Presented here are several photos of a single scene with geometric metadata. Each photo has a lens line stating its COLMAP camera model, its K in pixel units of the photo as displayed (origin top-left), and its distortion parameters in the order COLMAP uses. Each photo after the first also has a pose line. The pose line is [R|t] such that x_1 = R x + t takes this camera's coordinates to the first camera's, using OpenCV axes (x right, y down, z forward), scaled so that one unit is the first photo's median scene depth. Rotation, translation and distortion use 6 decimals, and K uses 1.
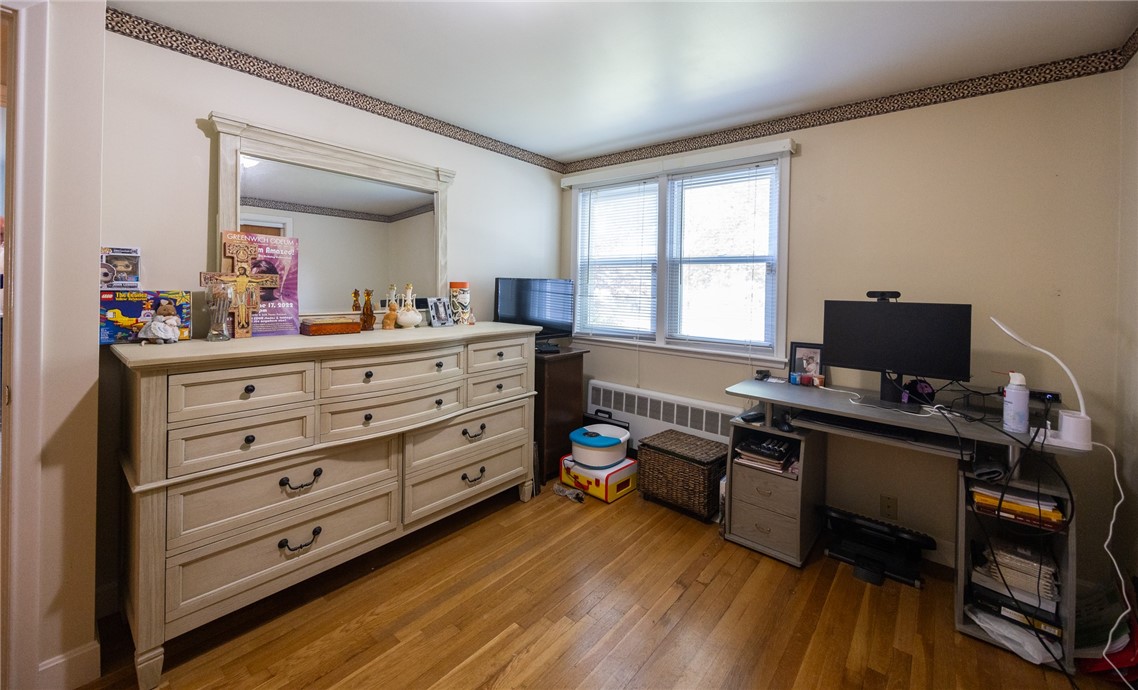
lens RADIAL K [[445.0, 0, 567.1], [0, 445.0, 288.7], [0, 0, 1]] dist [0.000125, -0.000037]
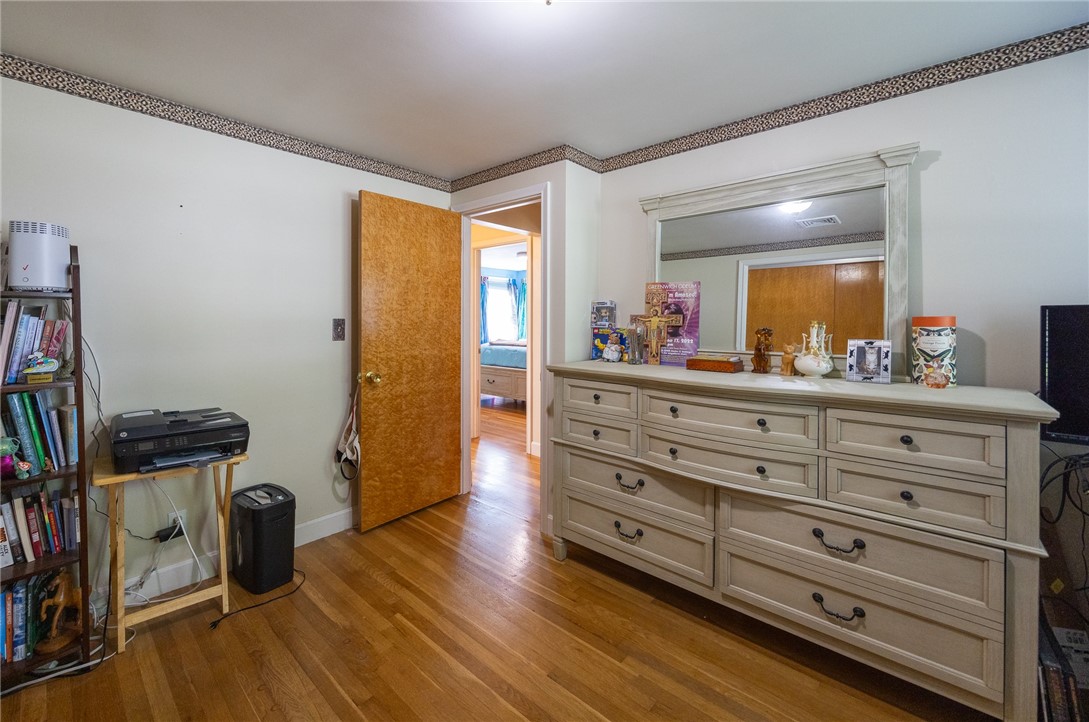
lens RADIAL K [[467.7, 0, 545.4], [0, 467.7, 322.7], [0, 0, 1]] dist [-0.000230, 0.000074]
pose [[-0.041705, -0.014932, -0.999018, 0.589865], [-0.008376, 0.999858, -0.014595, 0.010276], [0.999095, 0.007759, -0.041824, 0.685634]]
